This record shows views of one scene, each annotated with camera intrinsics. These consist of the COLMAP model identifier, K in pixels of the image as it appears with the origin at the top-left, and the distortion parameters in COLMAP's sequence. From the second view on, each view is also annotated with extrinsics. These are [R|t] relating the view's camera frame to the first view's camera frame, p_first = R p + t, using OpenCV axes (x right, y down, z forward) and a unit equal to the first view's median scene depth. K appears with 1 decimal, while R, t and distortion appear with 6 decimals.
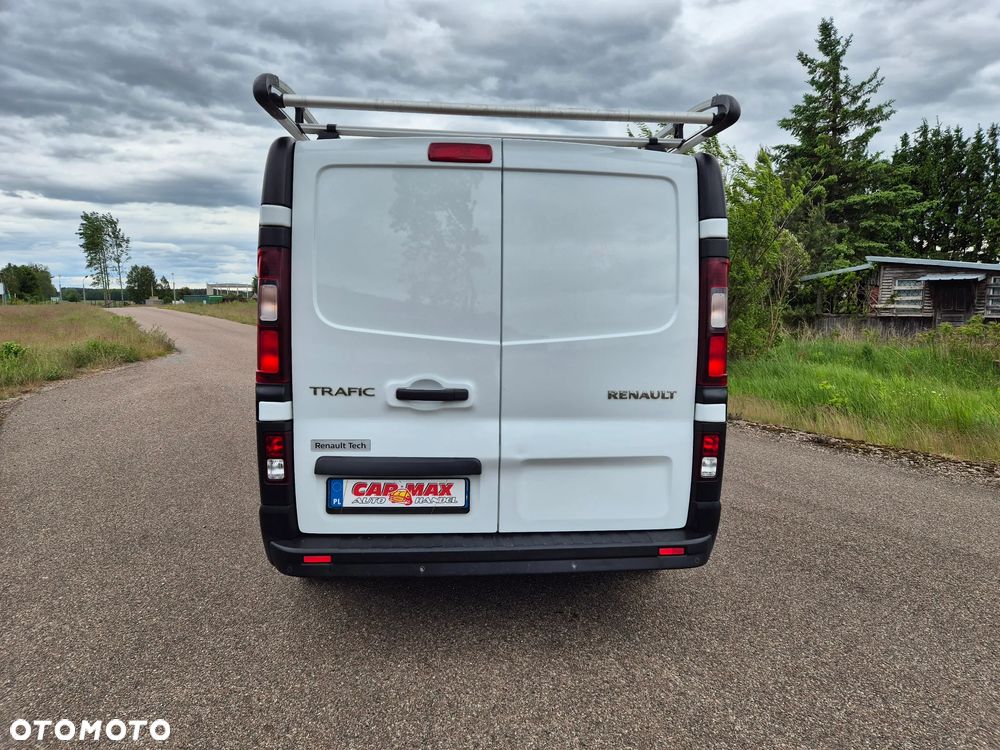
lens RADIAL K [[658.4, 0, 527.1], [0, 658.4, 409.6], [0, 0, 1]] dist [0.084384, -0.041868]
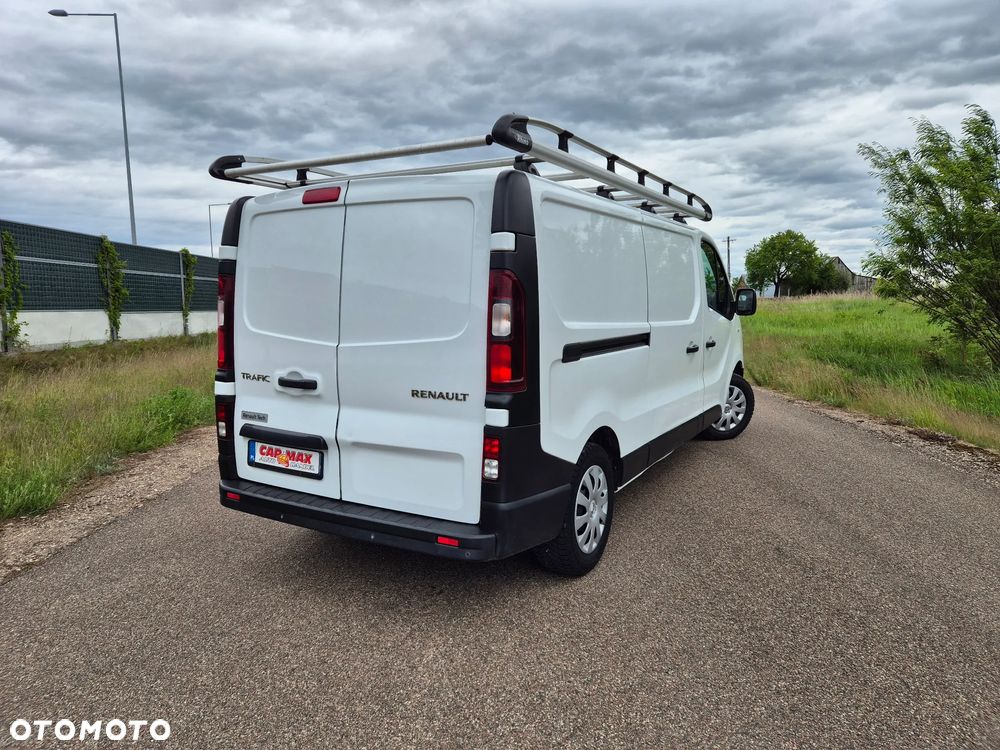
lens RADIAL K [[688.8, 0, 536.8], [0, 688.8, 405.2], [0, 0, 1]] dist [0.028741, -0.001784]
pose [[0.822404, 0.073385, -0.564150, 0.978575], [-0.084067, 0.996435, 0.007067, -0.027771], [0.562658, 0.041615, 0.825642, 0.147662]]
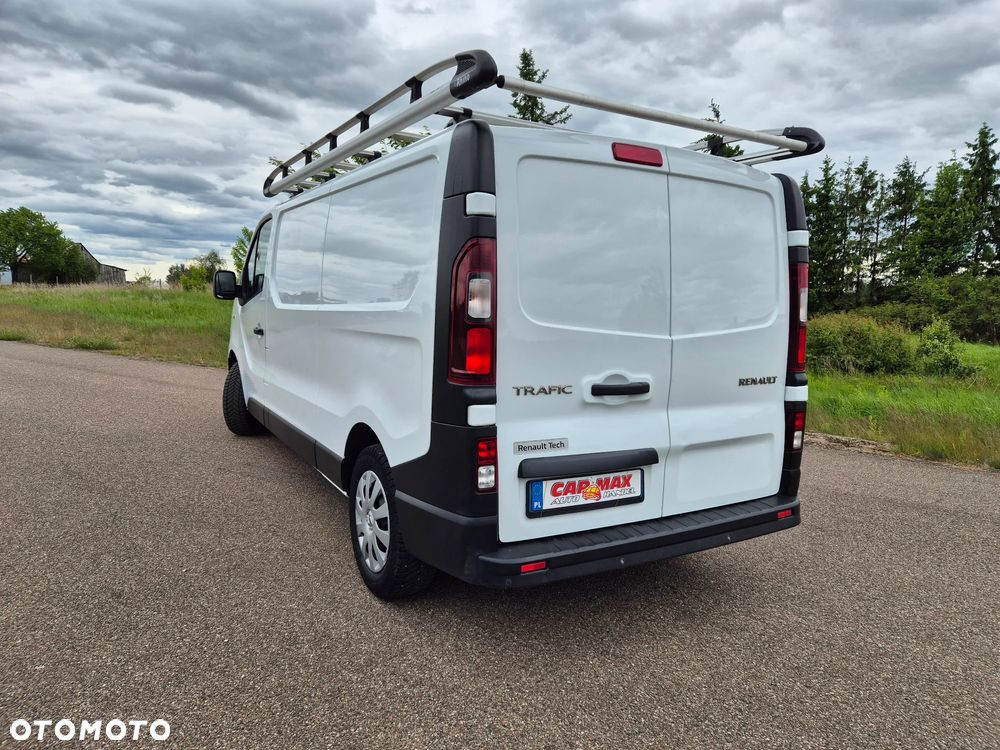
lens RADIAL K [[658.4, 0, 527.1], [0, 658.4, 409.6], [0, 0, 1]] dist [0.084384, -0.041868]
pose [[0.903147, -0.062564, 0.424749, -0.692131], [0.062526, 0.997945, 0.014045, -0.014079], [-0.424755, 0.013873, 0.905202, 0.134100]]
